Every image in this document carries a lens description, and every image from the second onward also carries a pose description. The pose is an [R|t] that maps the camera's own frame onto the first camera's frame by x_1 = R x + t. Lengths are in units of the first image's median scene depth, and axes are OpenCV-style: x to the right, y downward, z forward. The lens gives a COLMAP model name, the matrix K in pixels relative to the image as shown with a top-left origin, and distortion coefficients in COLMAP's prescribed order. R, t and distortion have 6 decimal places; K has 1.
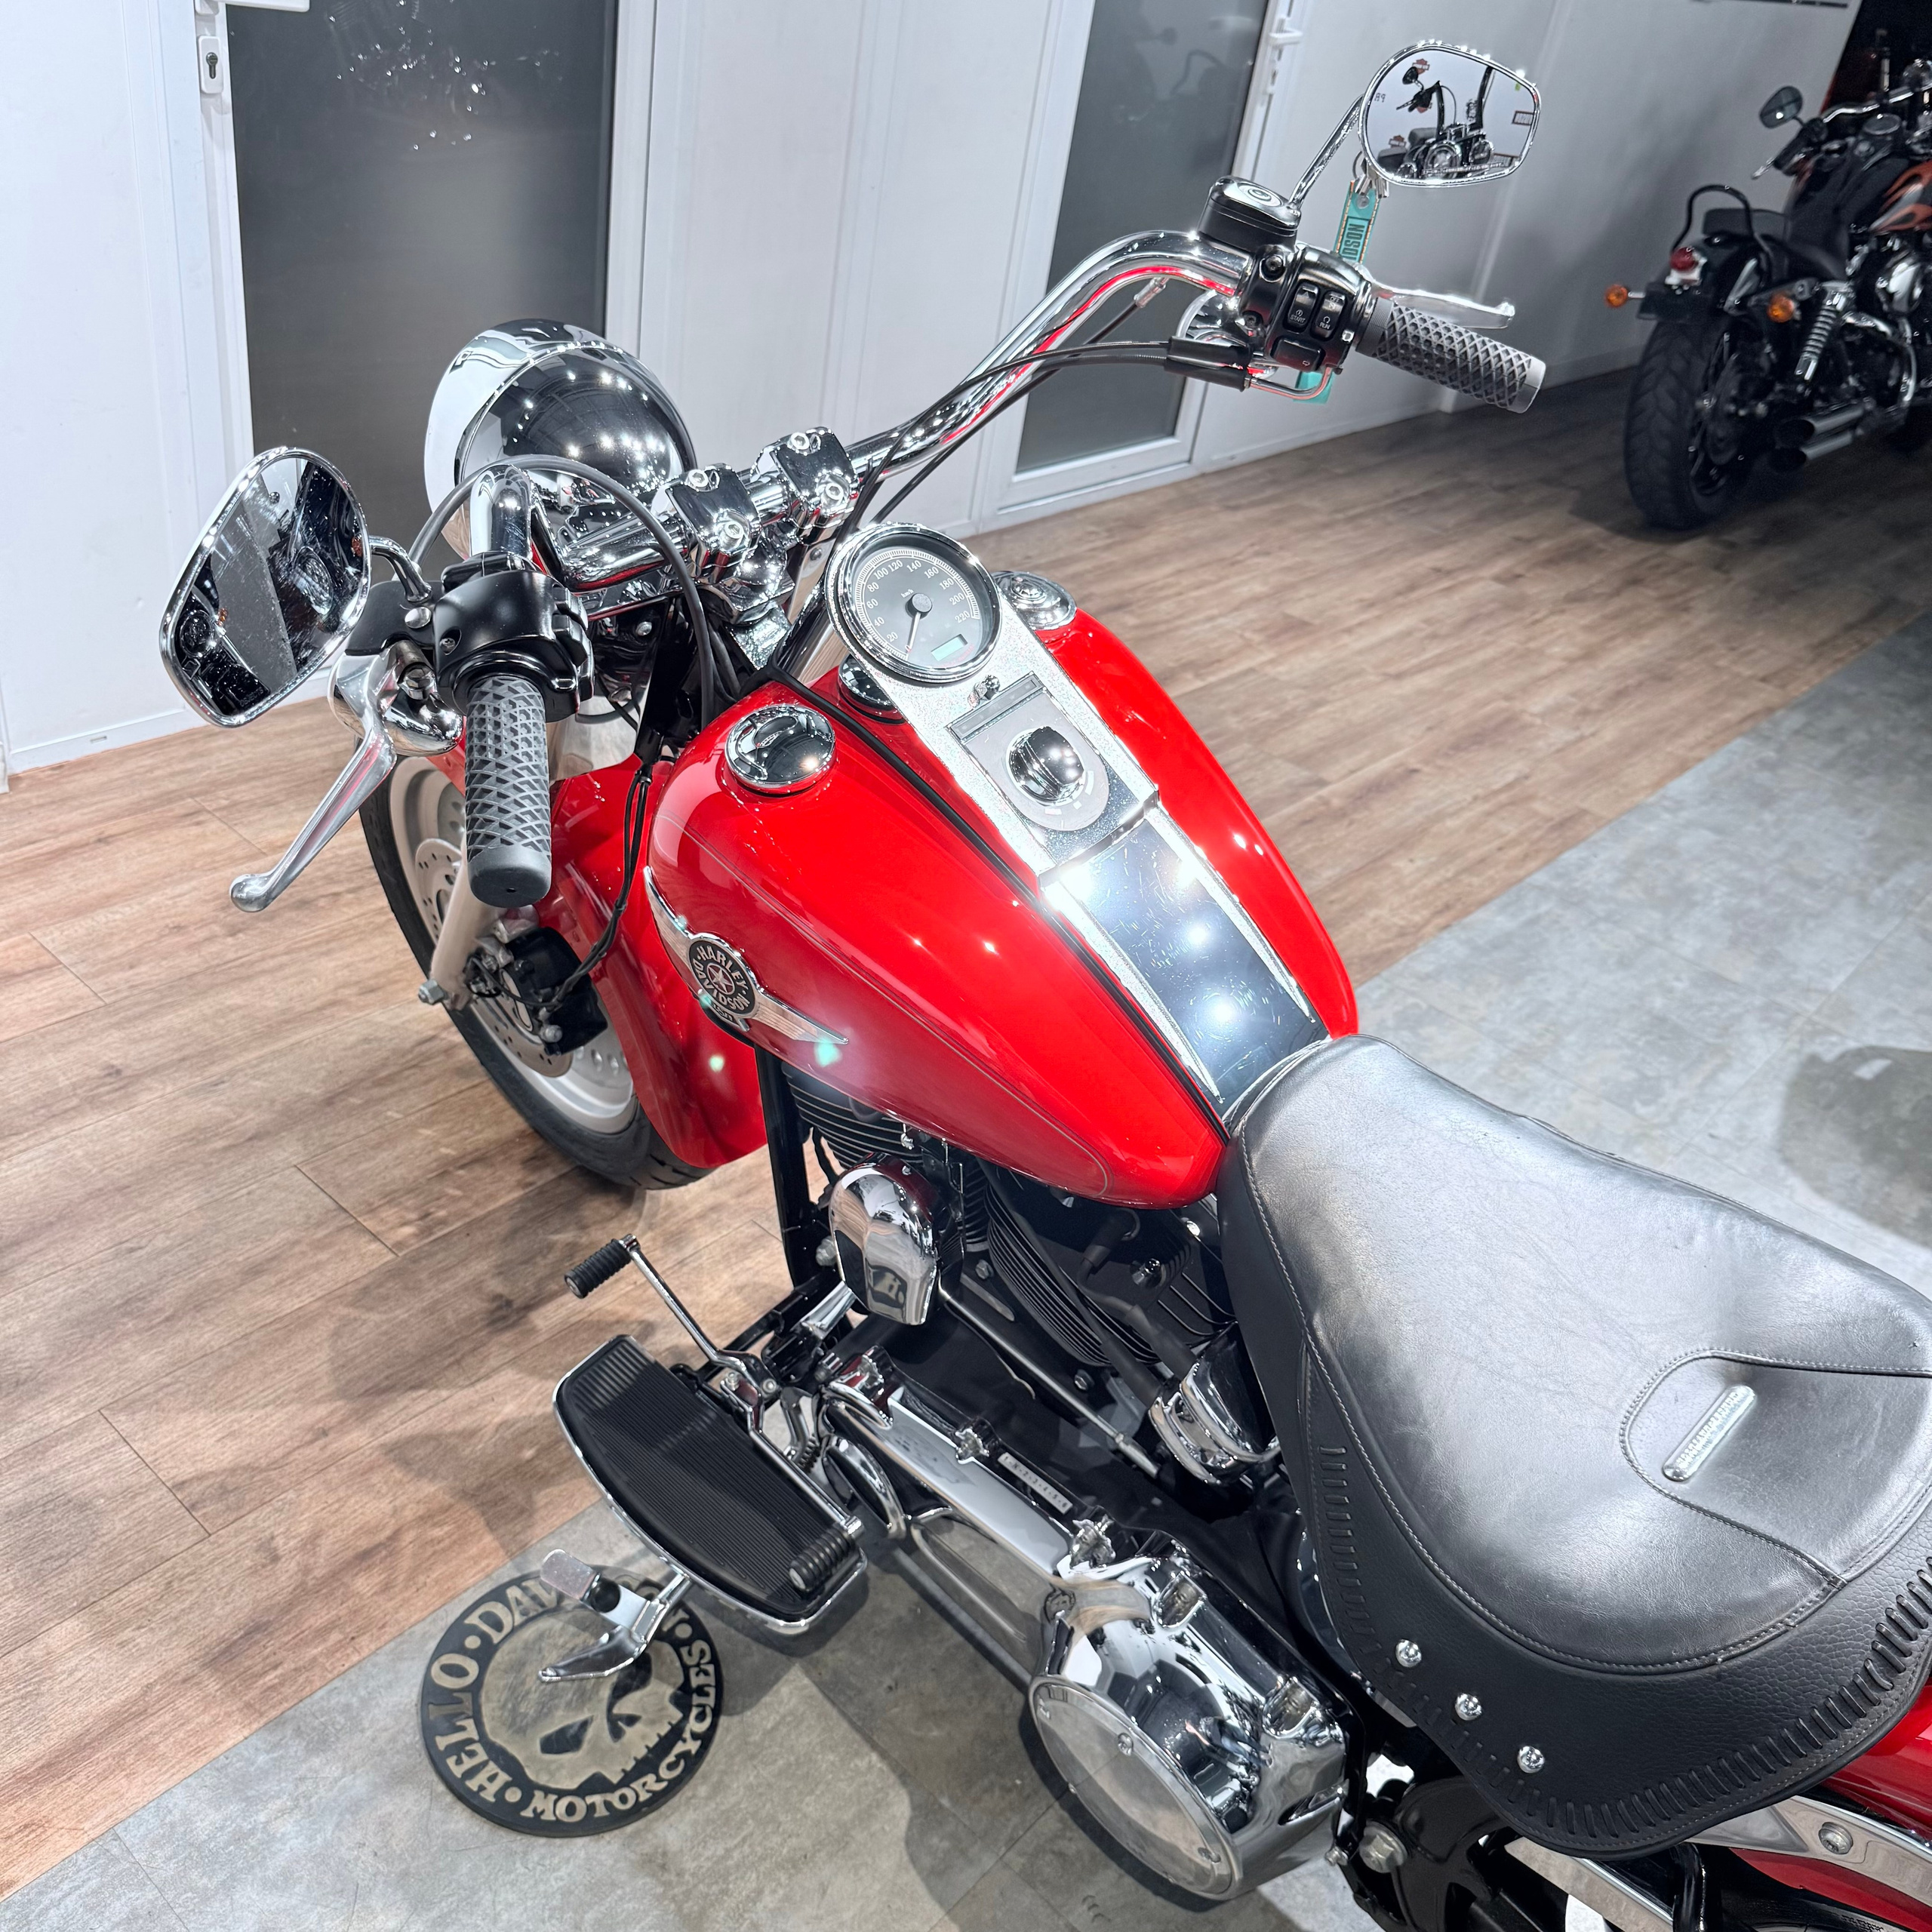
lens RADIAL K [[1849.2, 0, 947.1], [0, 1849.2, 961.5], [0, 0, 1]] dist [-0.007021, 0.000000]
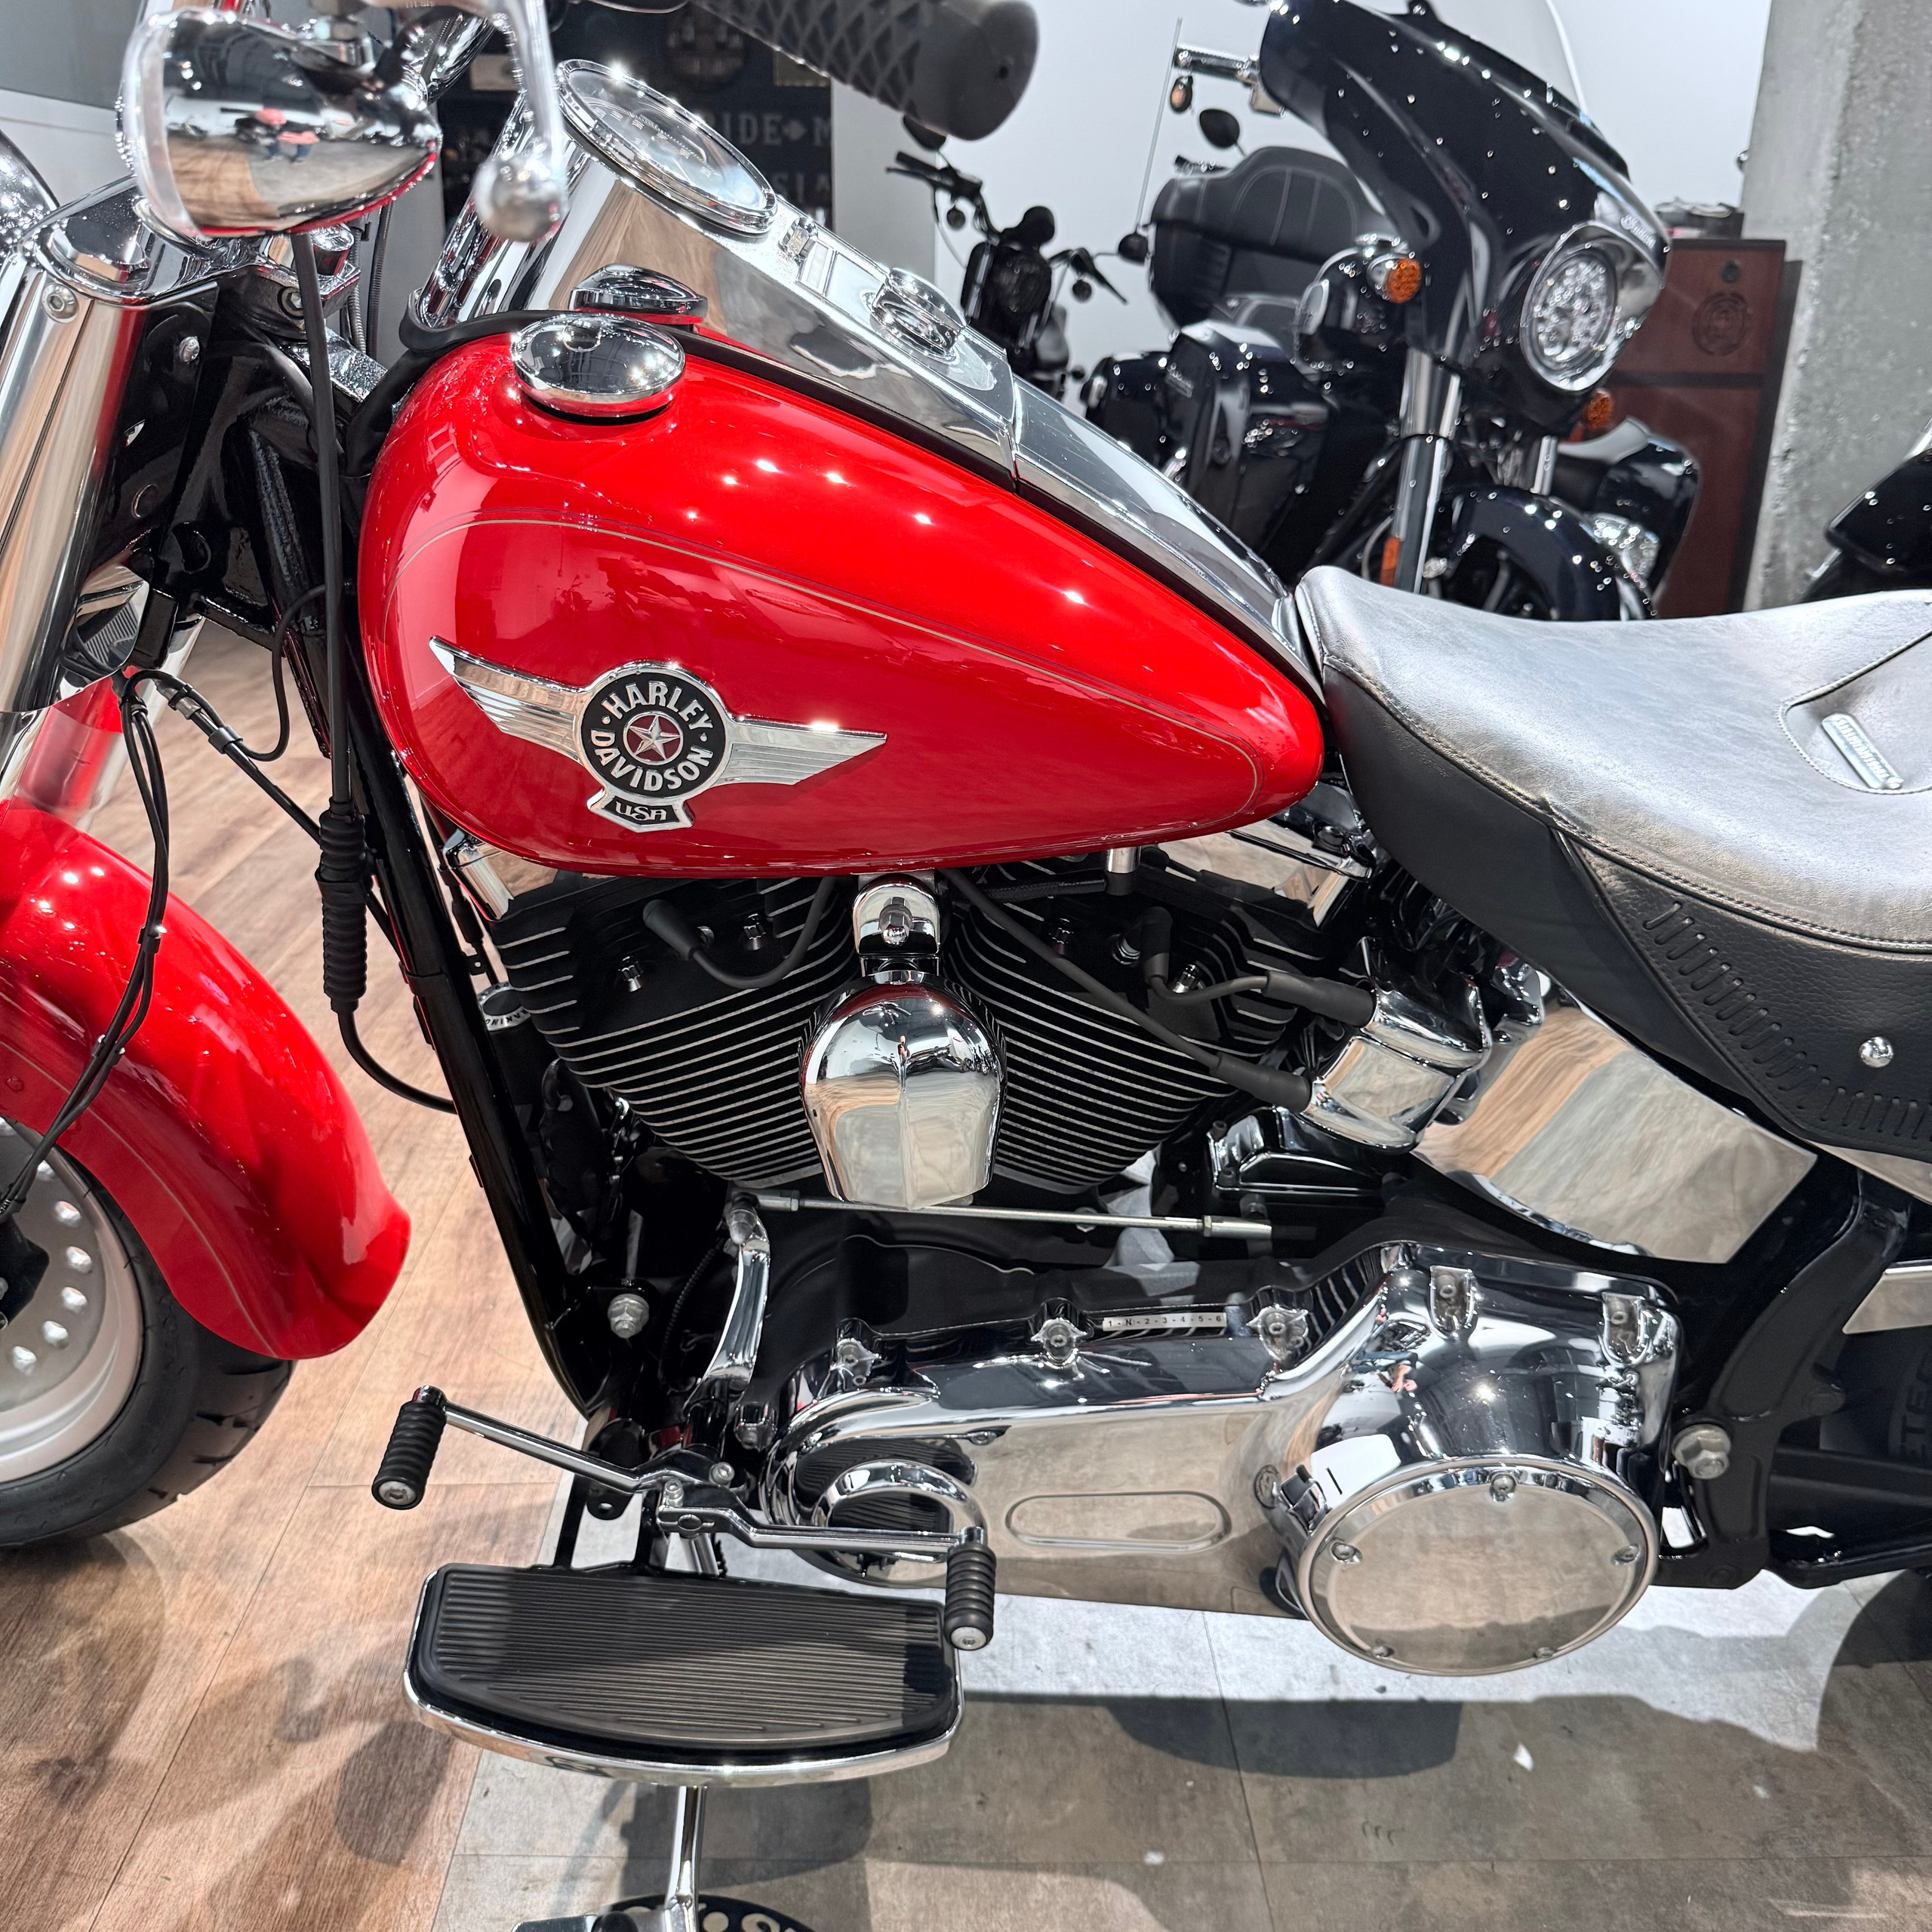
lens RADIAL K [[1849.2, 0, 960.7], [0, 1849.2, 964.1], [0, 0, 1]] dist [-0.007021, 0.000000]
pose [[0.721560, -0.361479, 0.590495, -0.336609], [0.444949, 0.895545, 0.004510, 0.092485], [-0.530444, 0.259486, 0.807029, 0.332362]]
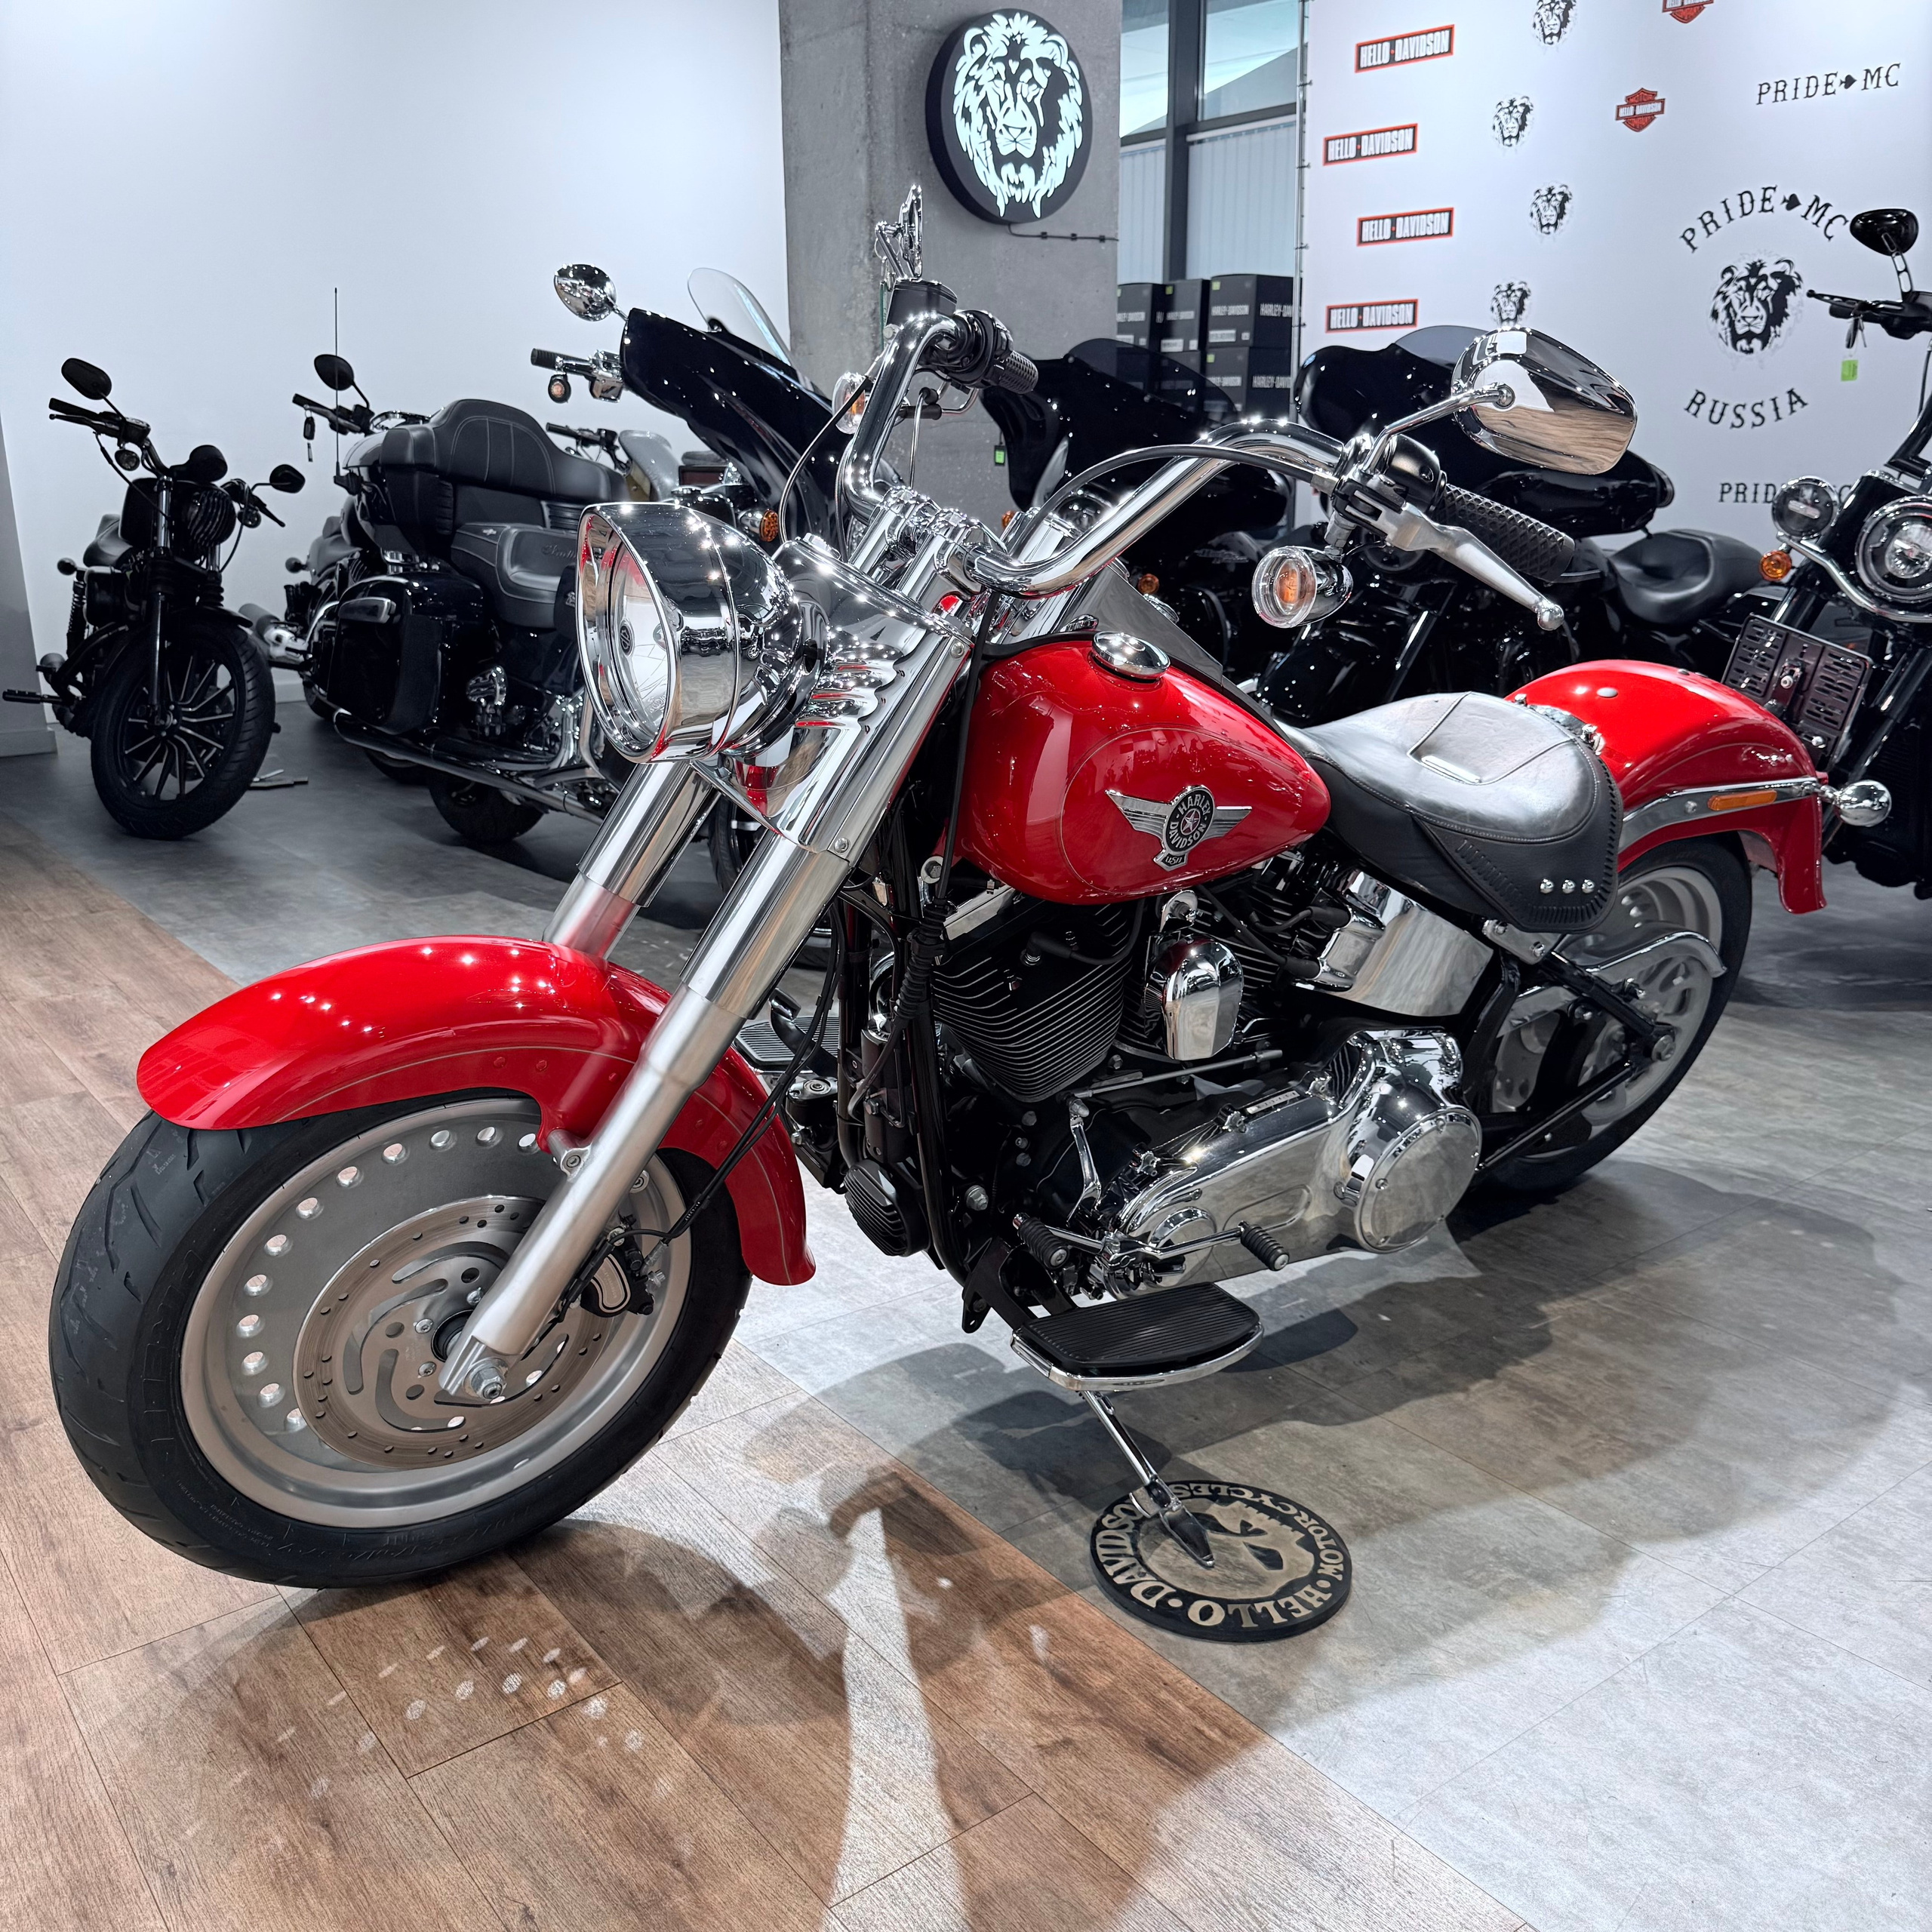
lens RADIAL K [[1849.2, 0, 978.6], [0, 1849.2, 947.1], [0, 0, 1]] dist [-0.007021, 0.000000]
pose [[0.175354, -0.394783, 0.901885, -1.050180], [0.561322, 0.792684, 0.237844, -0.243687], [-0.808807, 0.464541, 0.360601, 0.504561]]
